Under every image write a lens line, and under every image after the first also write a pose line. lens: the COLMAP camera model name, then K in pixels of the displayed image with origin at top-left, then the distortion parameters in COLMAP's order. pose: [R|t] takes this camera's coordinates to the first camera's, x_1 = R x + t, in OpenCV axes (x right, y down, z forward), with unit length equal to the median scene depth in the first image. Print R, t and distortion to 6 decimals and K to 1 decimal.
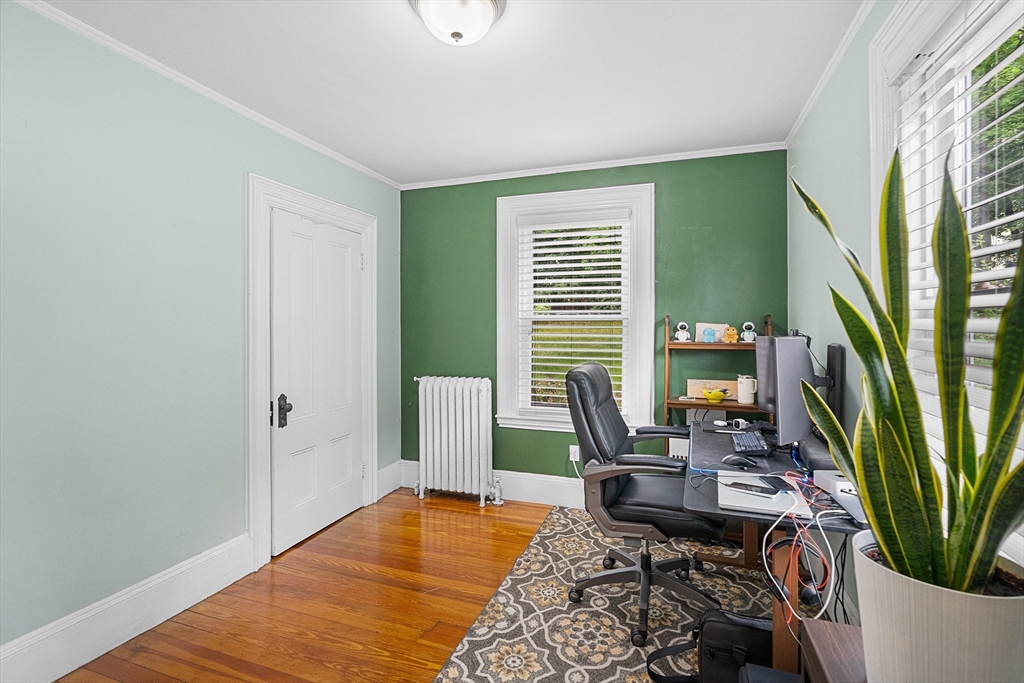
lens RADIAL K [[471.6, 0, 519.8], [0, 471.6, 331.1], [0, 0, 1]] dist [-0.012041, 0.002919]
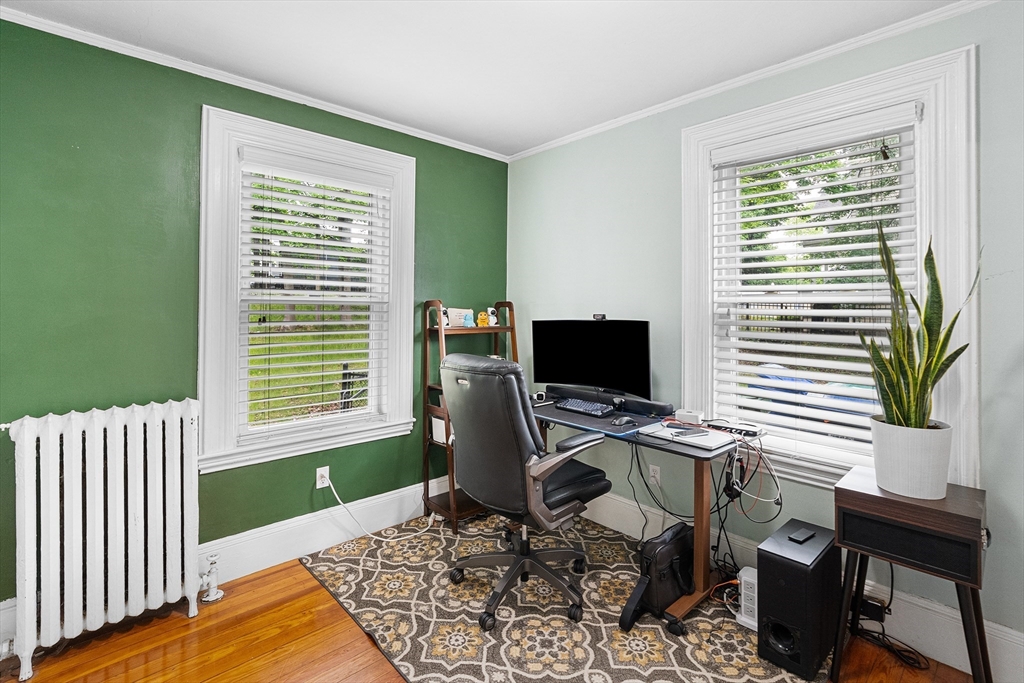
lens RADIAL K [[471.6, 0, 528.9], [0, 471.6, 308.5], [0, 0, 1]] dist [-0.012041, 0.002919]
pose [[0.455331, 0.009647, 0.890270, -0.499375], [0.005201, 0.999895, -0.013495, -0.002458], [-0.890307, 0.010775, 0.455233, 0.426861]]
